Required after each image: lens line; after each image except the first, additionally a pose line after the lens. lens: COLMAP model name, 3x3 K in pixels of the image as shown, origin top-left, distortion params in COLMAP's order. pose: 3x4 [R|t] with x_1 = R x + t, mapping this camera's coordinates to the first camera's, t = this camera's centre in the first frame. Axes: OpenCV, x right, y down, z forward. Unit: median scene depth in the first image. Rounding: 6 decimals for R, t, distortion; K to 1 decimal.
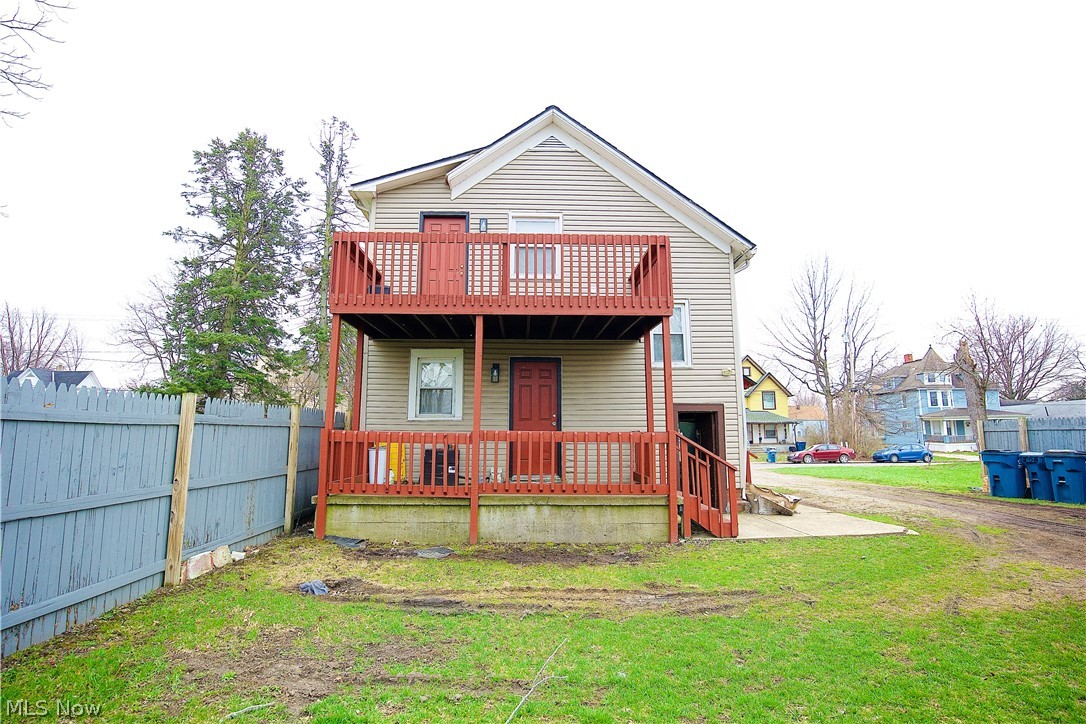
lens RADIAL K [[554.3, 0, 544.8], [0, 554.3, 352.4], [0, 0, 1]] dist [-0.049888, 0.001210]
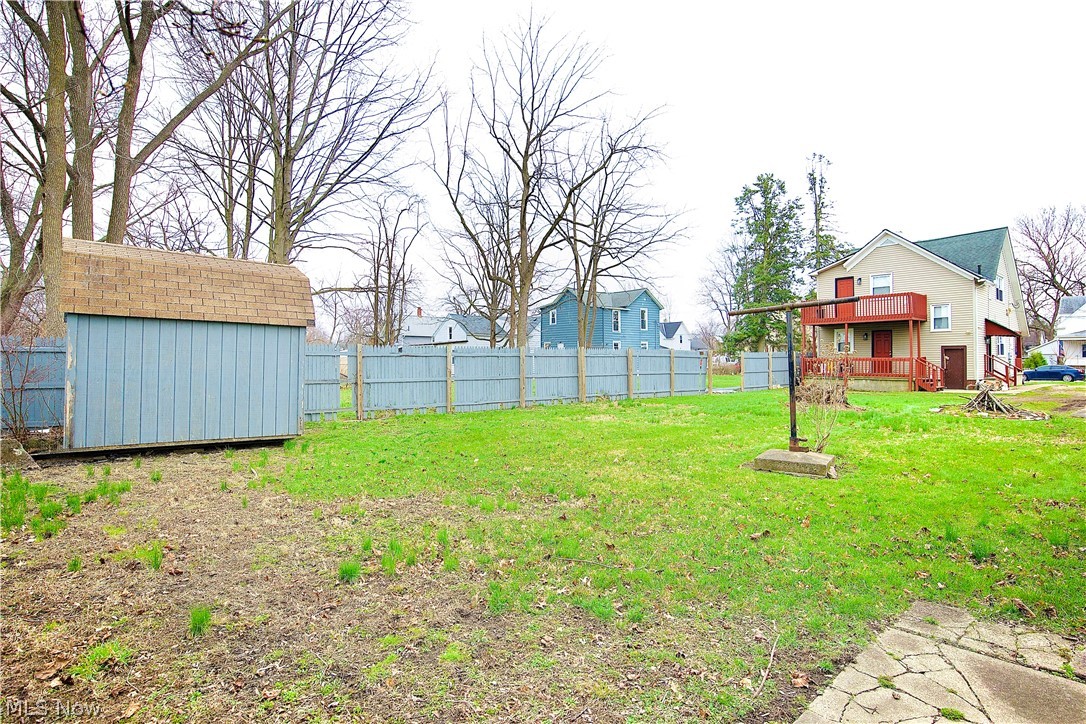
lens RADIAL K [[554.3, 0, 542.9], [0, 554.3, 353.4], [0, 0, 1]] dist [-0.049888, 0.001210]
pose [[0.623515, -0.010803, -0.781737, 0.331164], [0.120820, 0.989224, 0.082696, -0.095920], [0.772419, -0.146012, 0.618101, -0.622963]]
